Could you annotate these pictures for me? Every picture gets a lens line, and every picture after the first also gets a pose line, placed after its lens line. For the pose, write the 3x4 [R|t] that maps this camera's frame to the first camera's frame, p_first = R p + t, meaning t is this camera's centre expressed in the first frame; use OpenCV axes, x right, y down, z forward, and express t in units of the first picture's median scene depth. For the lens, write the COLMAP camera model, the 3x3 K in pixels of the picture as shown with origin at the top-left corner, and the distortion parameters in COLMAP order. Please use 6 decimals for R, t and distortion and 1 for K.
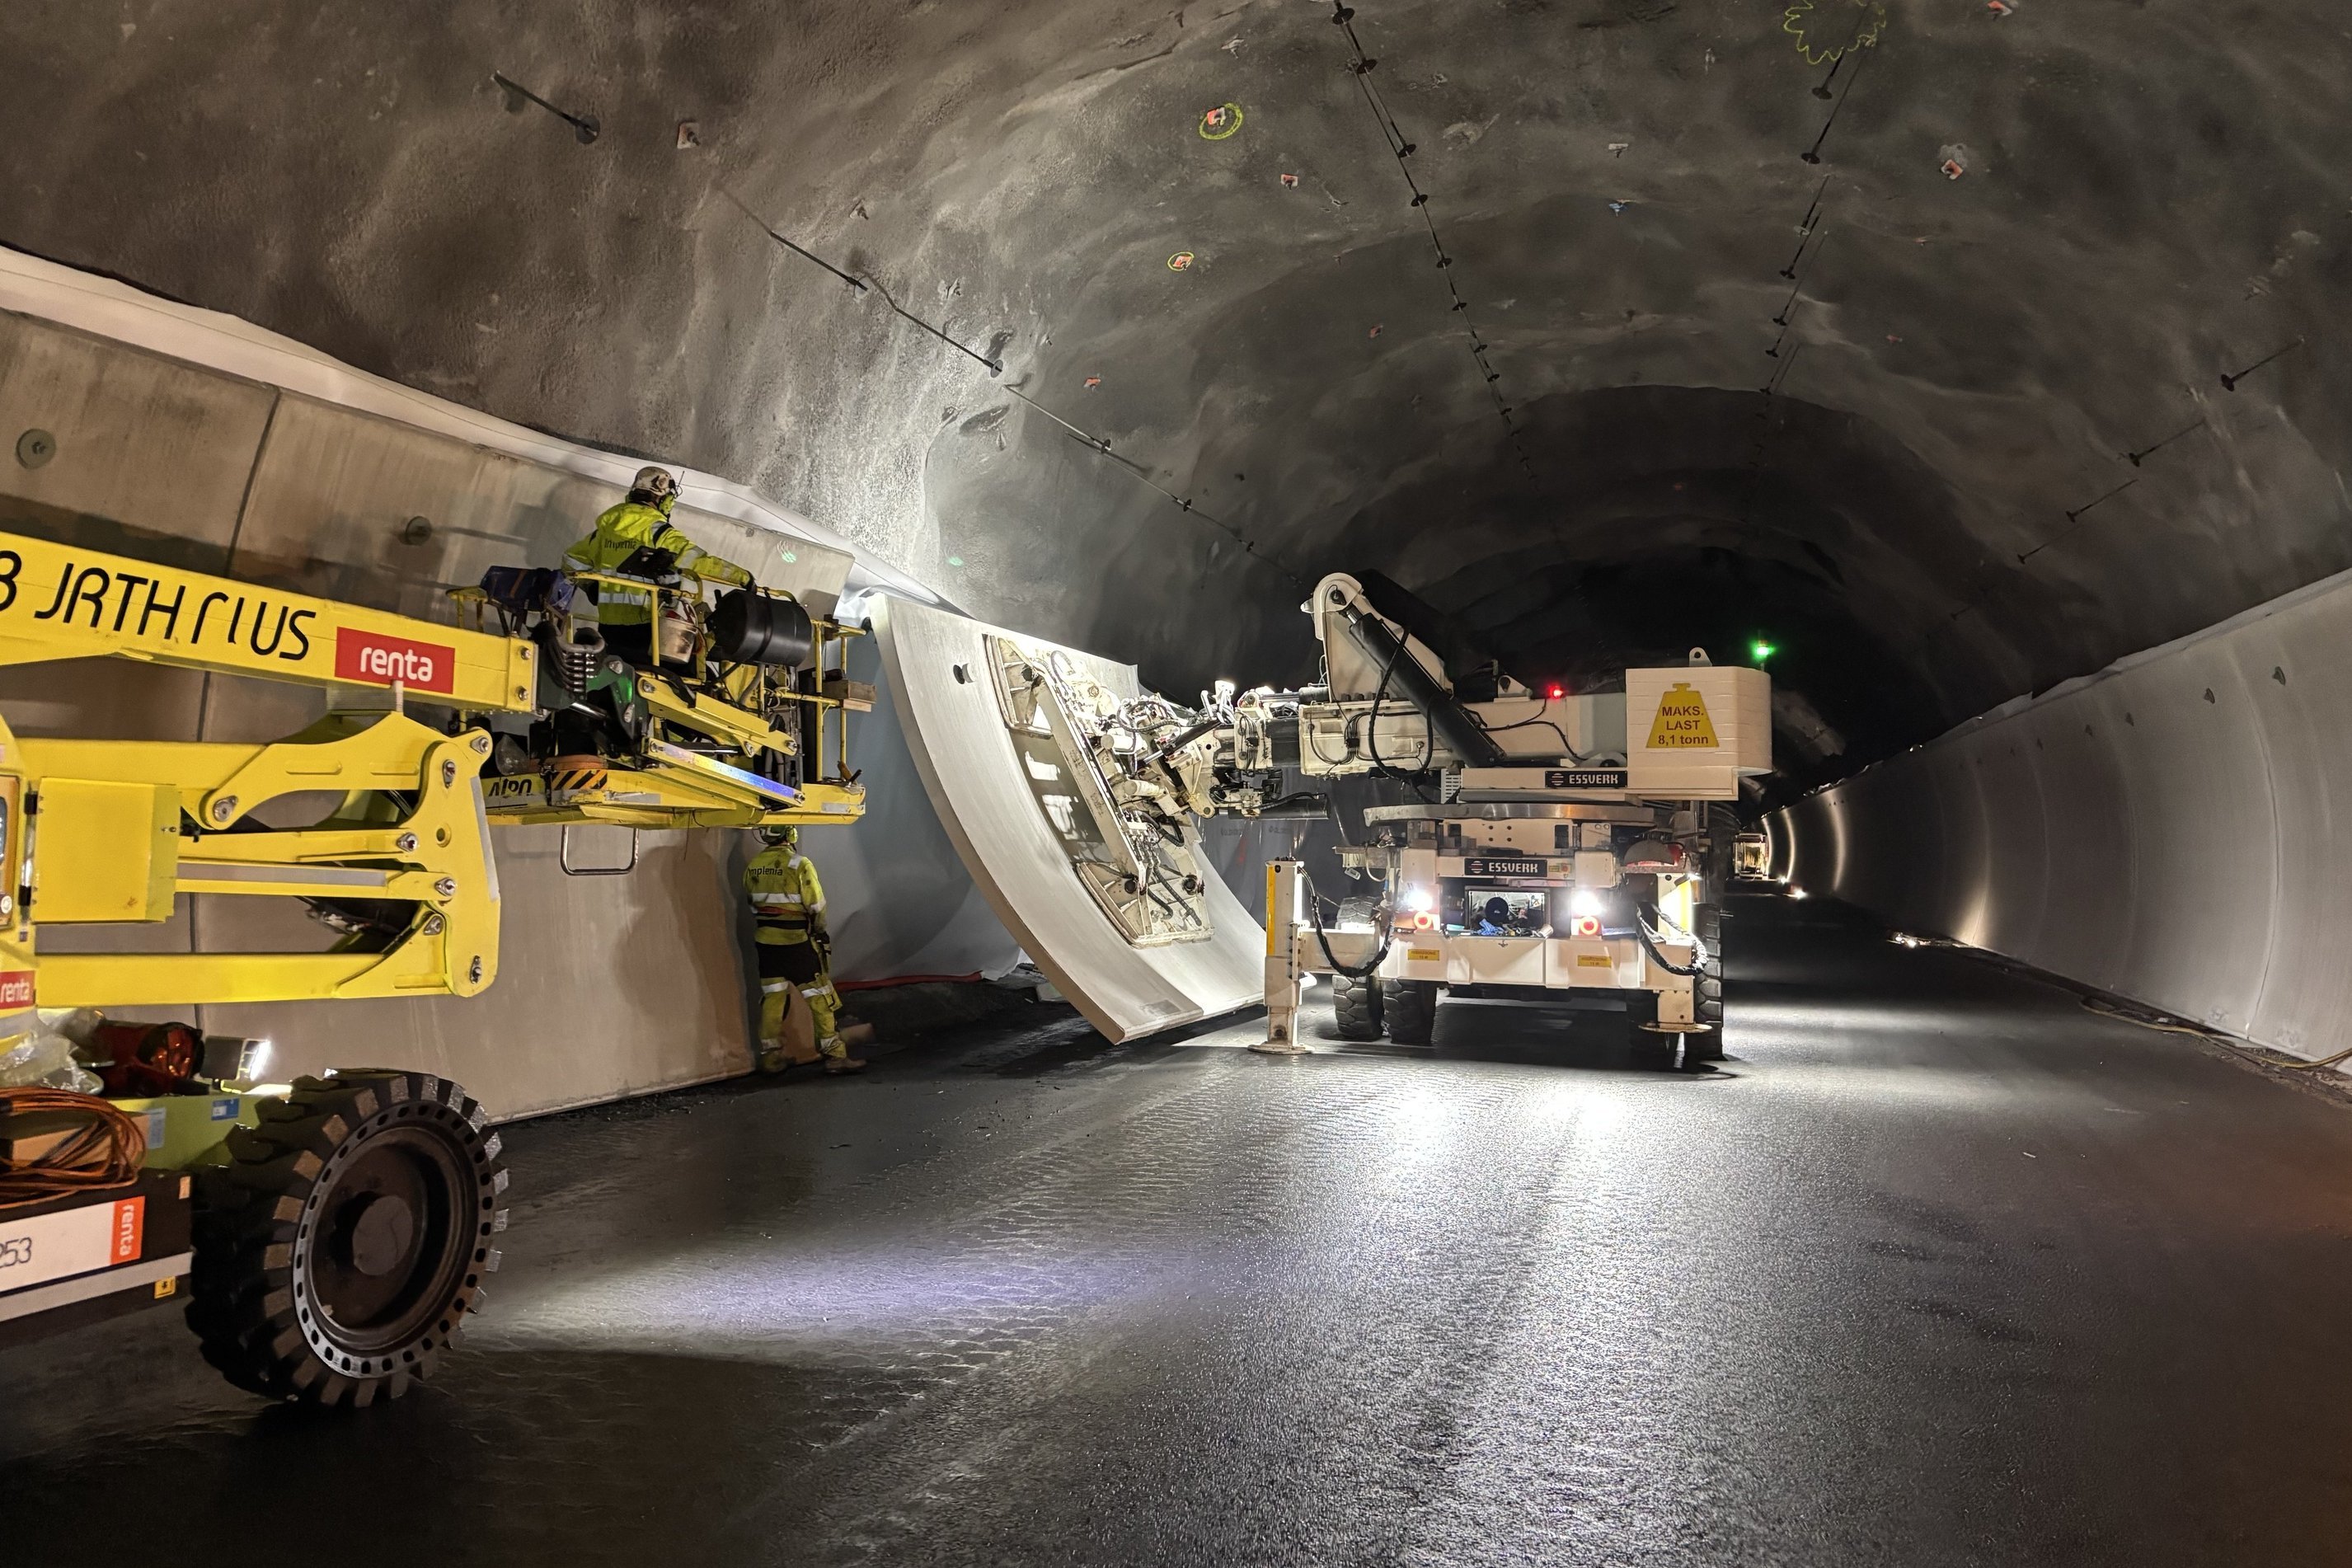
lens RADIAL K [[1741.1, 0, 1176.0], [0, 1741.1, 784.0], [0, 0, 1]] dist [-0.001957, 0.000073]
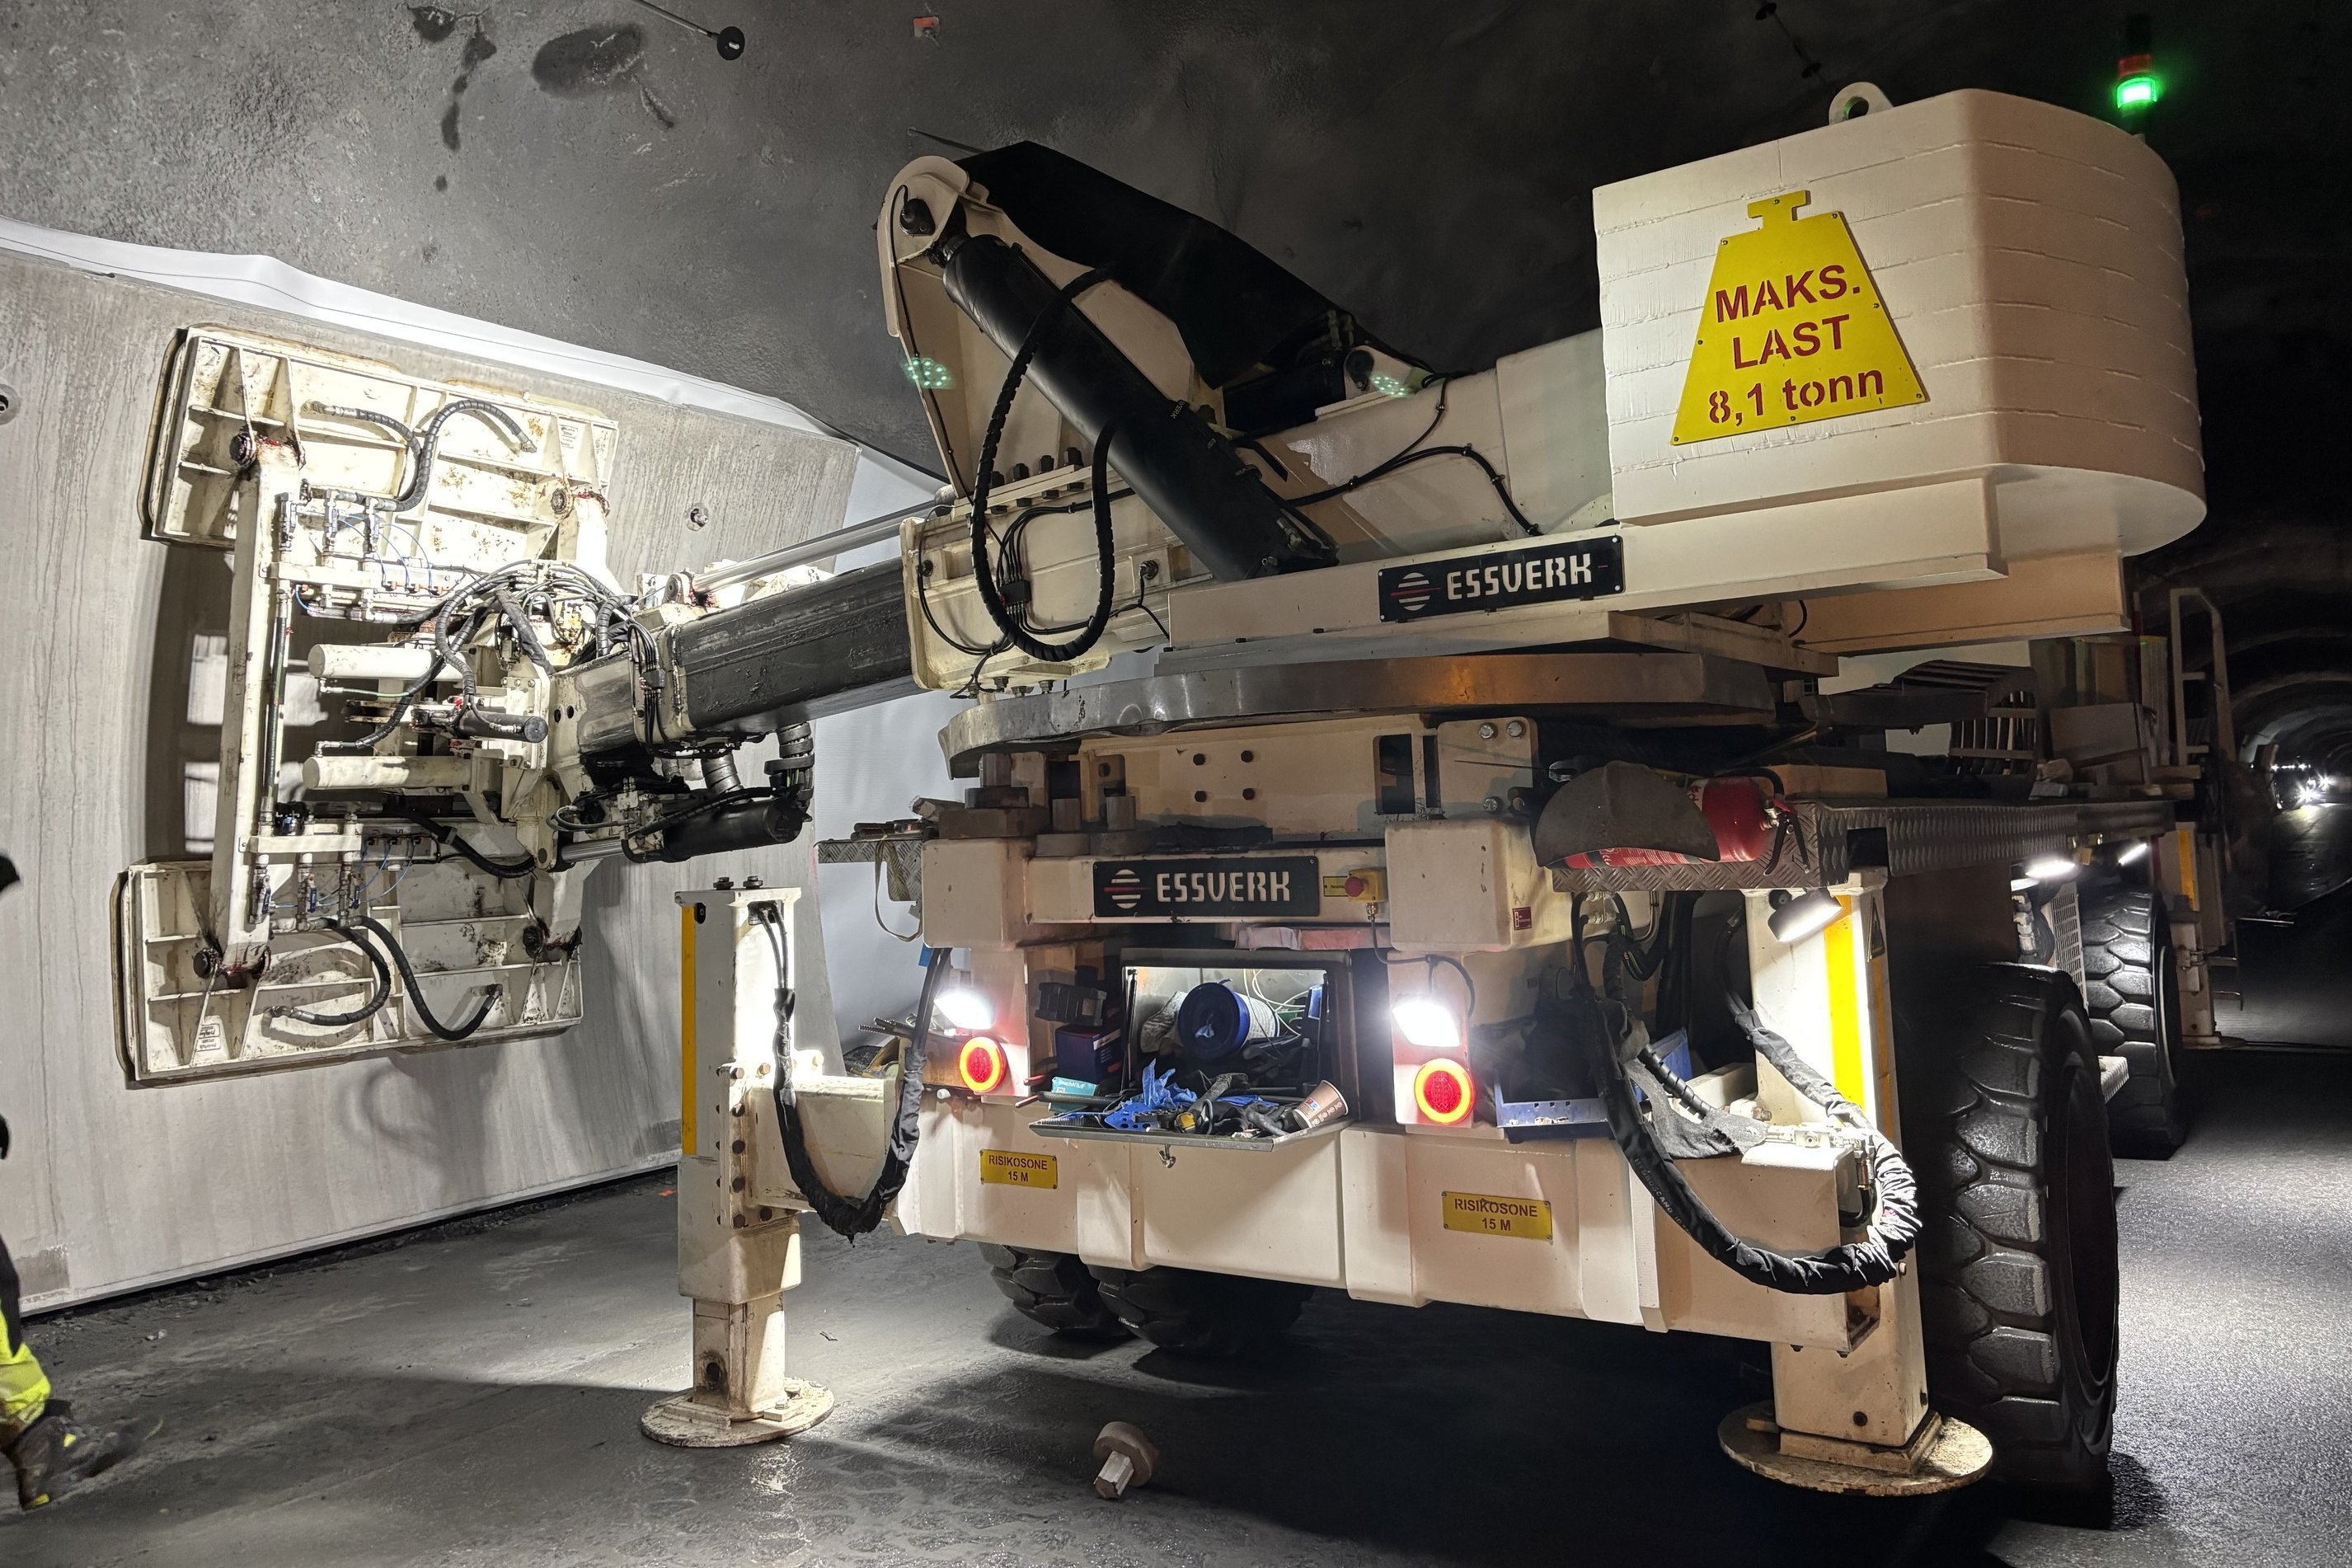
lens RADIAL K [[1741.1, 0, 1176.0], [0, 1741.1, 784.0], [0, 0, 1]] dist [-0.001957, 0.000073]
pose [[0.969523, -0.049758, -0.239895, 0.257081], [0.042253, 0.998446, -0.036330, 0.040757], [0.241330, 0.025086, 0.970119, 0.705997]]
